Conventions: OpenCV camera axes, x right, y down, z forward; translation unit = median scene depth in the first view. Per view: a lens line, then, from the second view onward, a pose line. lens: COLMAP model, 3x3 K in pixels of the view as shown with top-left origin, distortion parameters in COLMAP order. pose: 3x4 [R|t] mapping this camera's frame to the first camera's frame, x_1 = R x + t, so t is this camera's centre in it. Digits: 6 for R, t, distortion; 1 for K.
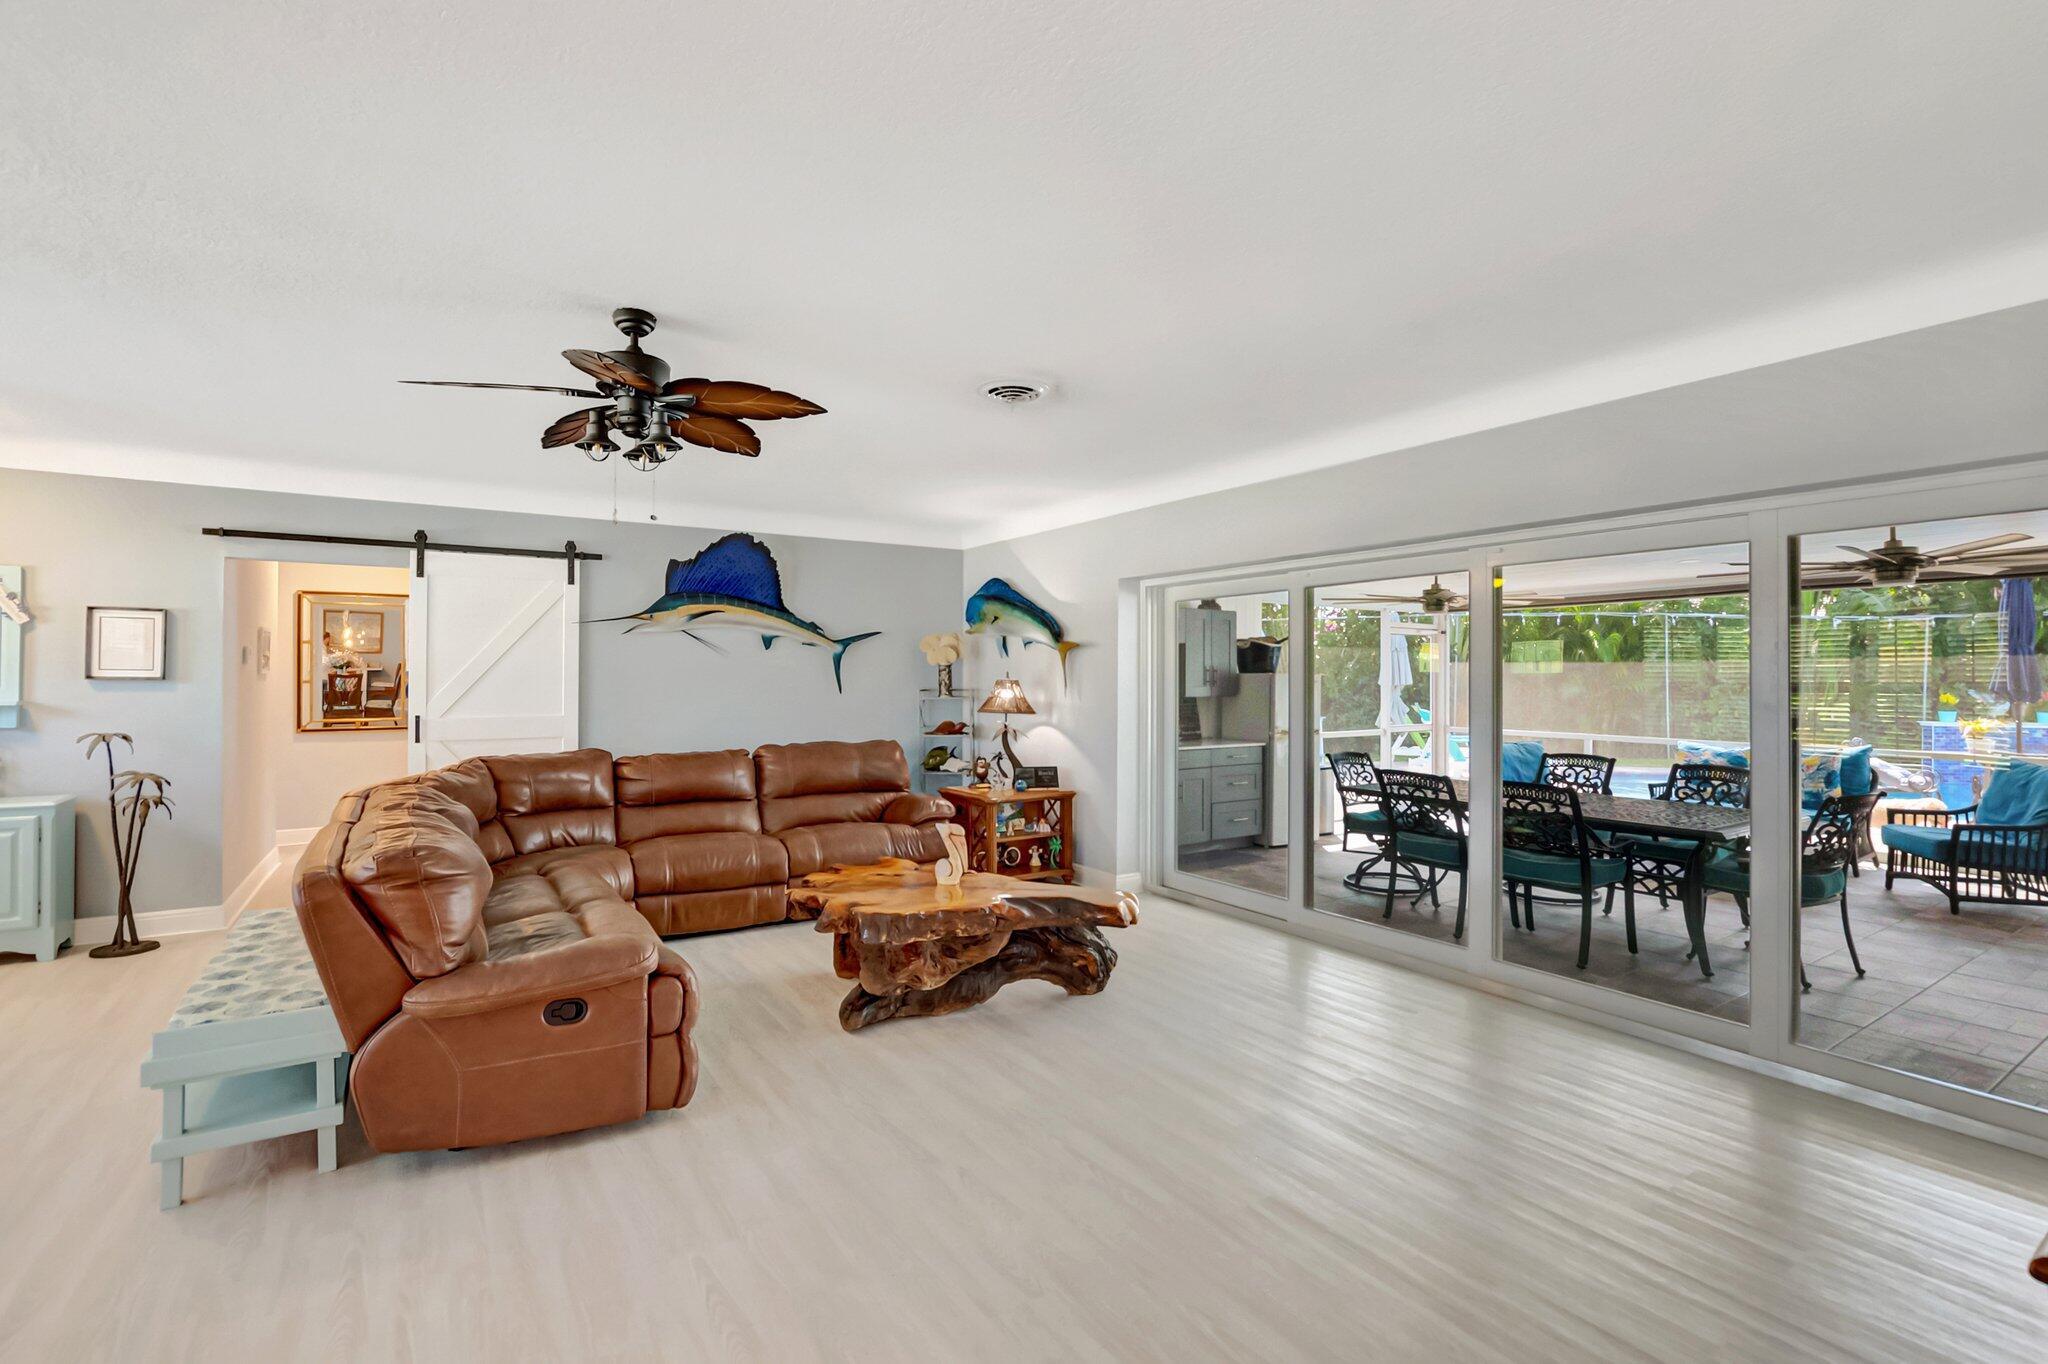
lens RADIAL K [[911.2, 0, 1014.6], [0, 911.2, 674.7], [0, 0, 1]] dist [-0.000258, -0.000518]
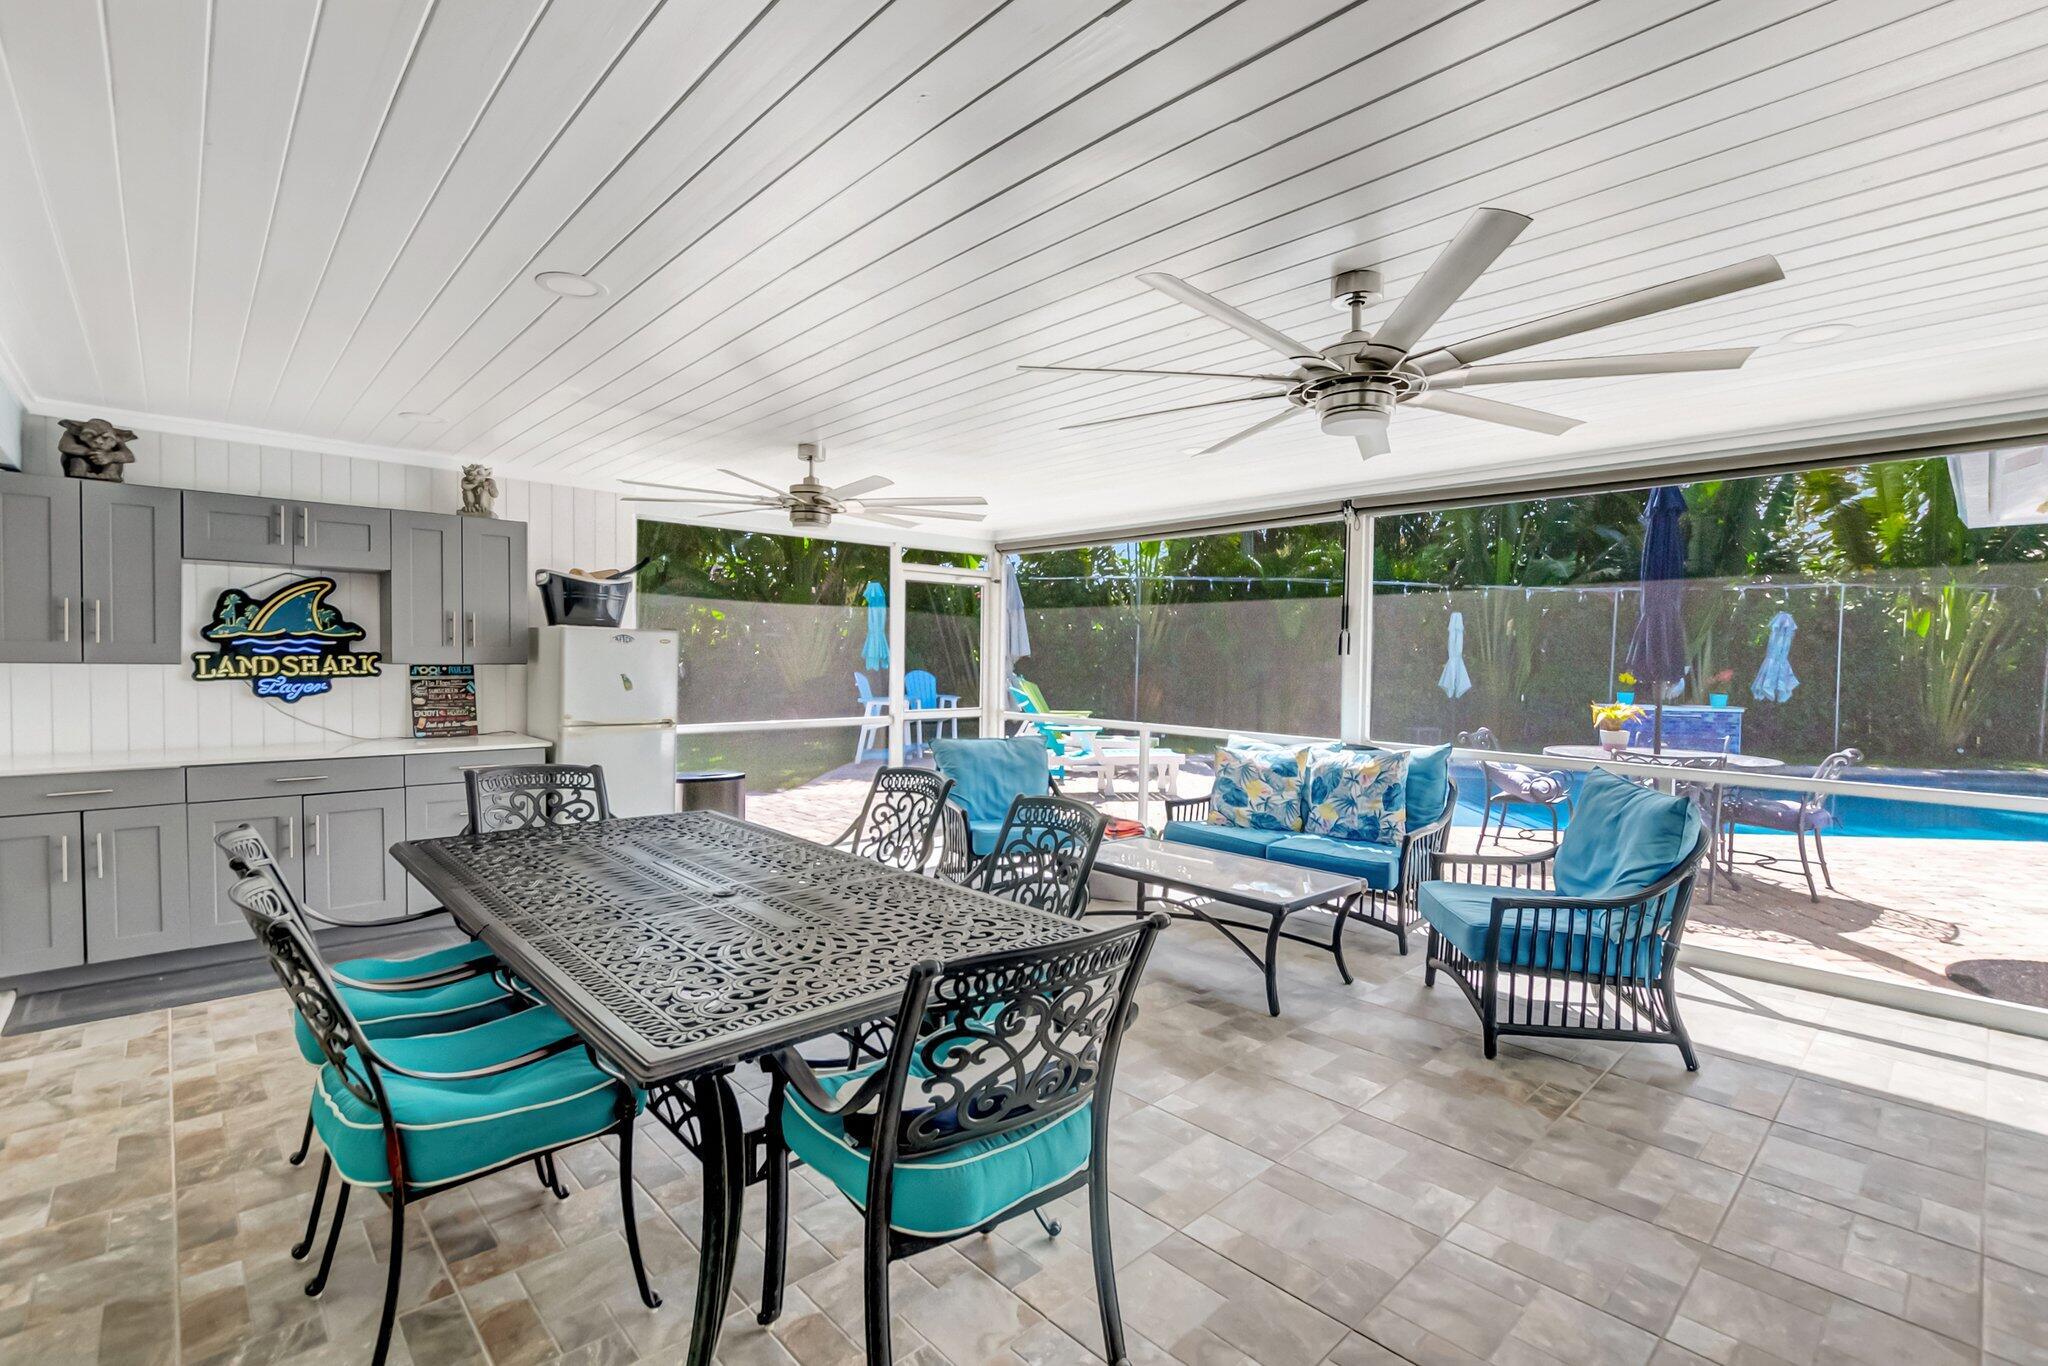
lens RADIAL K [[911.2, 0, 1014.6], [0, 911.2, 675.7], [0, 0, 1]] dist [-0.000258, -0.000518]
pose [[0.985241, 0.009236, 0.170921, 0.600226], [-0.014105, 0.999528, 0.027292, 0.015661], [-0.170589, -0.029300, 0.984907, 0.468013]]
